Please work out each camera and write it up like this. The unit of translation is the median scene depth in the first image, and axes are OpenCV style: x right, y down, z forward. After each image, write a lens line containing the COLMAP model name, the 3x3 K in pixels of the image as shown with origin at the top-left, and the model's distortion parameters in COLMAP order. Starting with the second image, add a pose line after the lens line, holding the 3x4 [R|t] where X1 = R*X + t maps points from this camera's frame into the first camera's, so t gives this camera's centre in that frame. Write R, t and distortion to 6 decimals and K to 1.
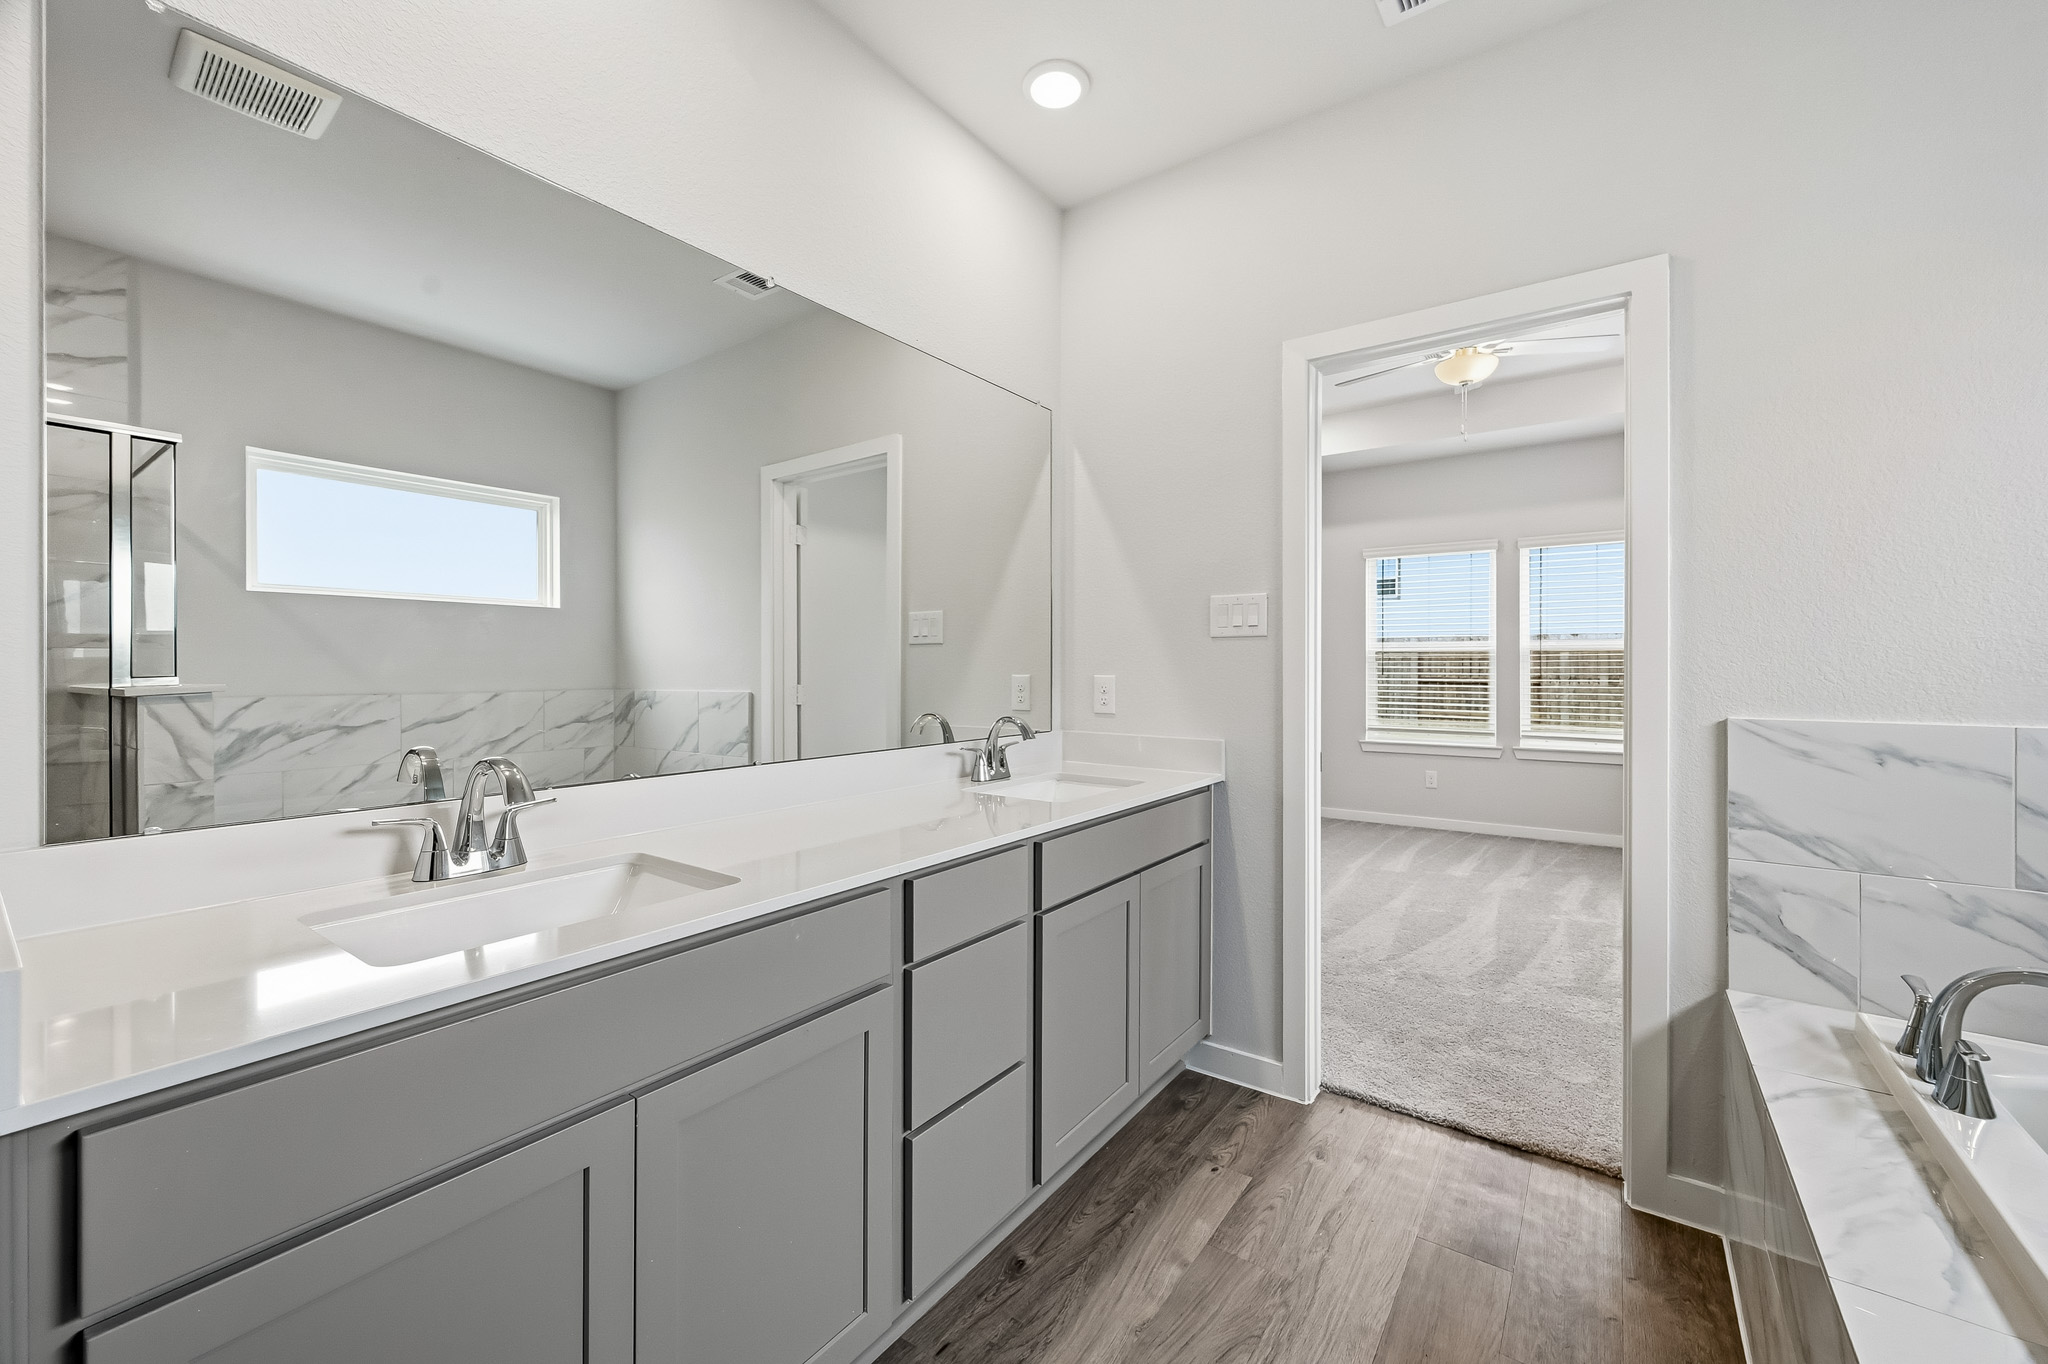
lens RADIAL K [[815.9, 0, 1025.4], [0, 815.9, 669.0], [0, 0, 1]] dist [0.004425, 0.000194]
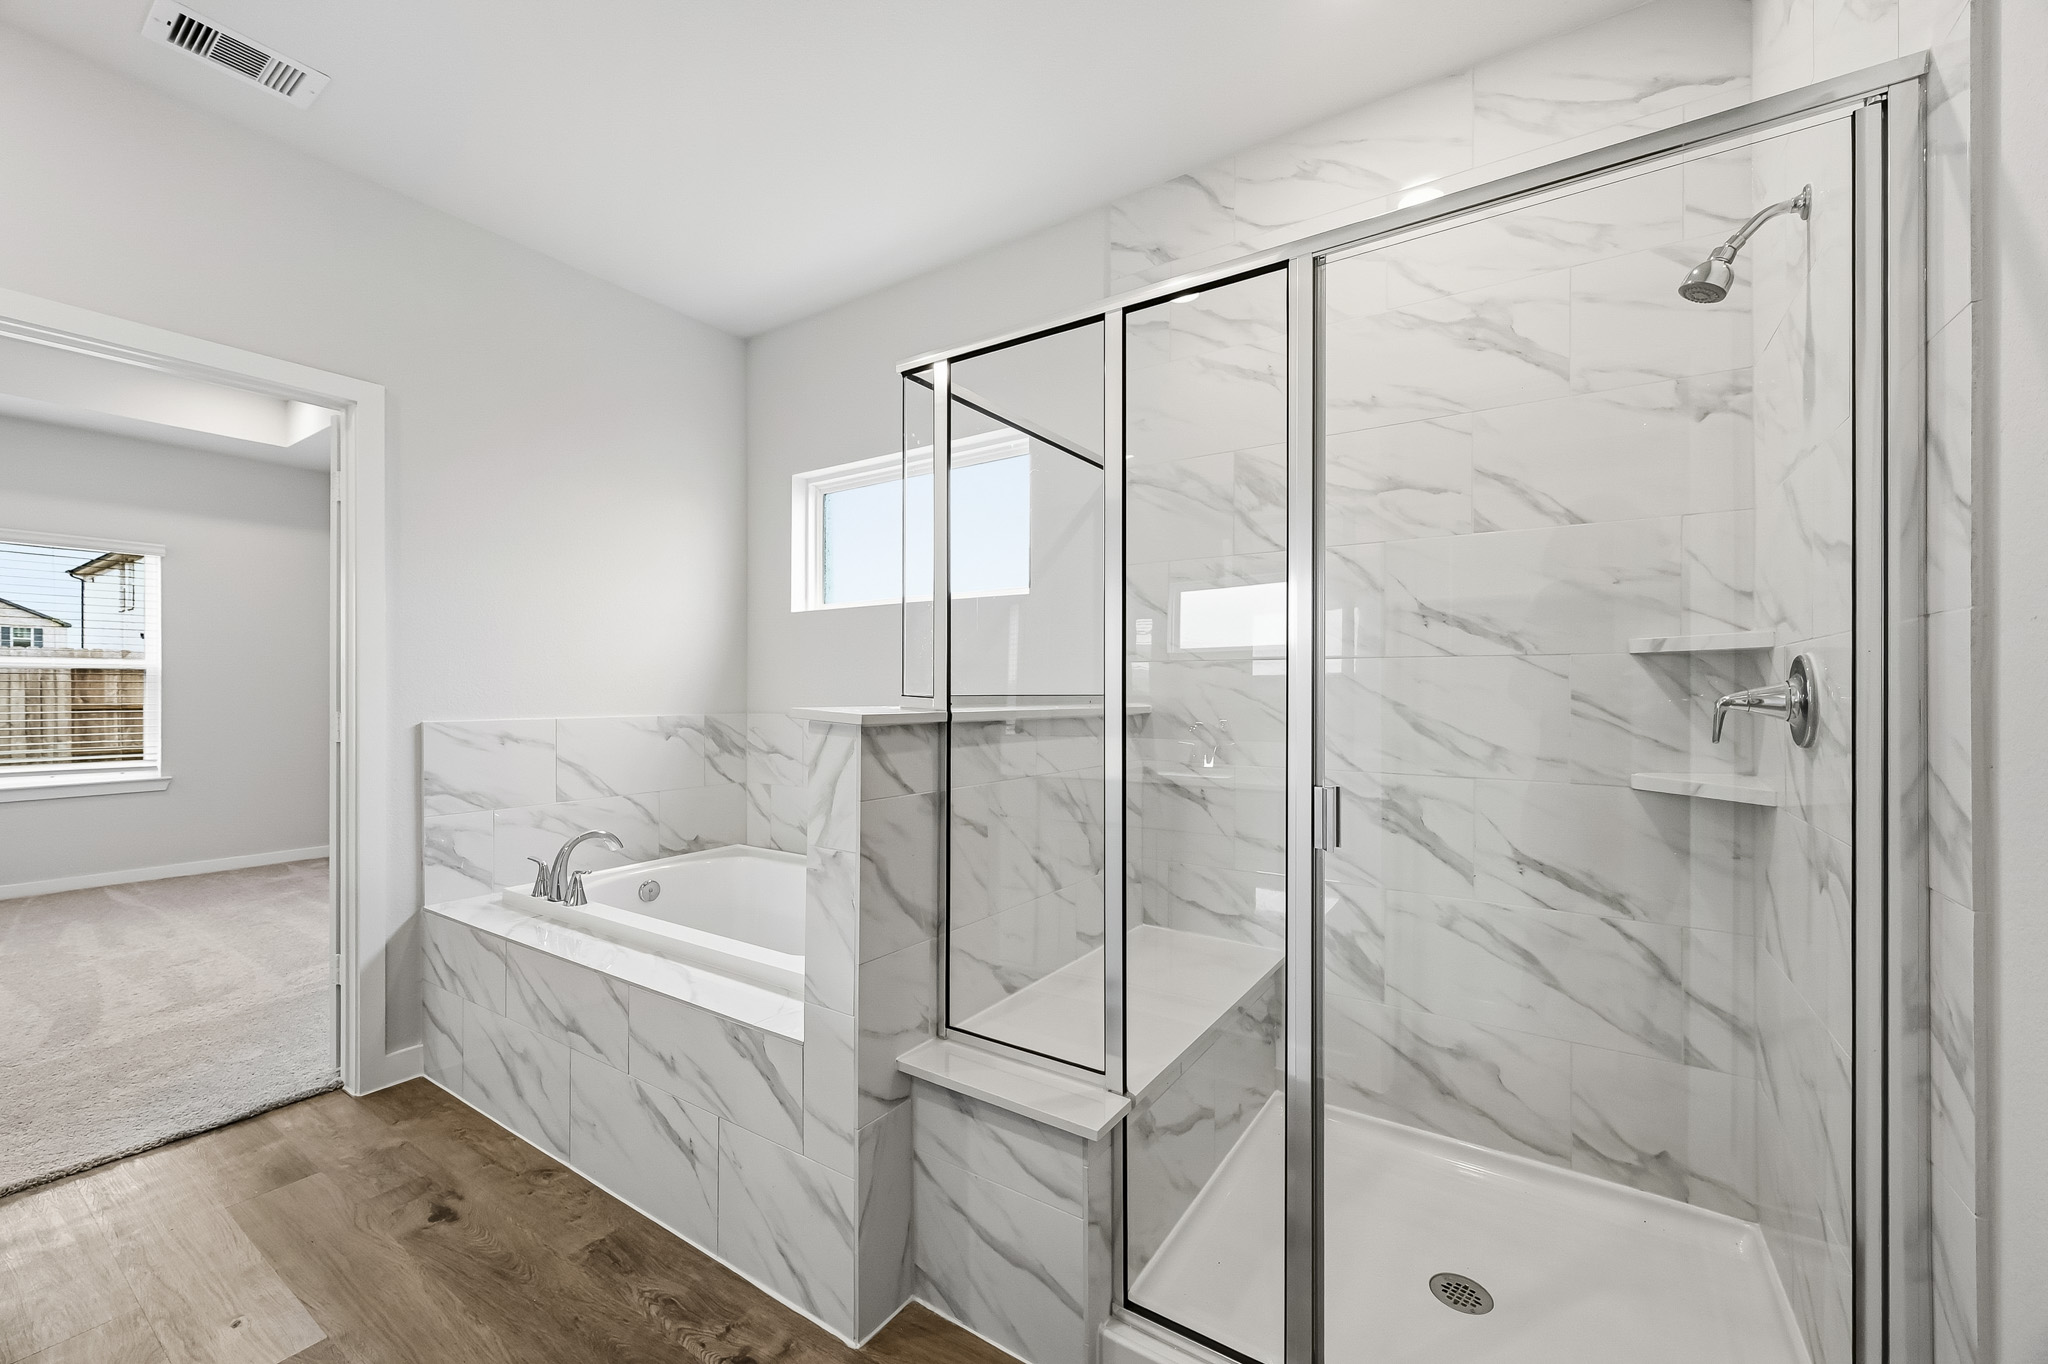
lens RADIAL K [[815.9, 0, 1024.9], [0, 815.9, 687.2], [0, 0, 1]] dist [0.004425, 0.000194]
pose [[-0.031958, 0.003348, 0.999484, -0.643369], [0.004467, 0.999985, -0.003207, 0.007057], [-0.999479, 0.004363, -0.031972, -0.033360]]
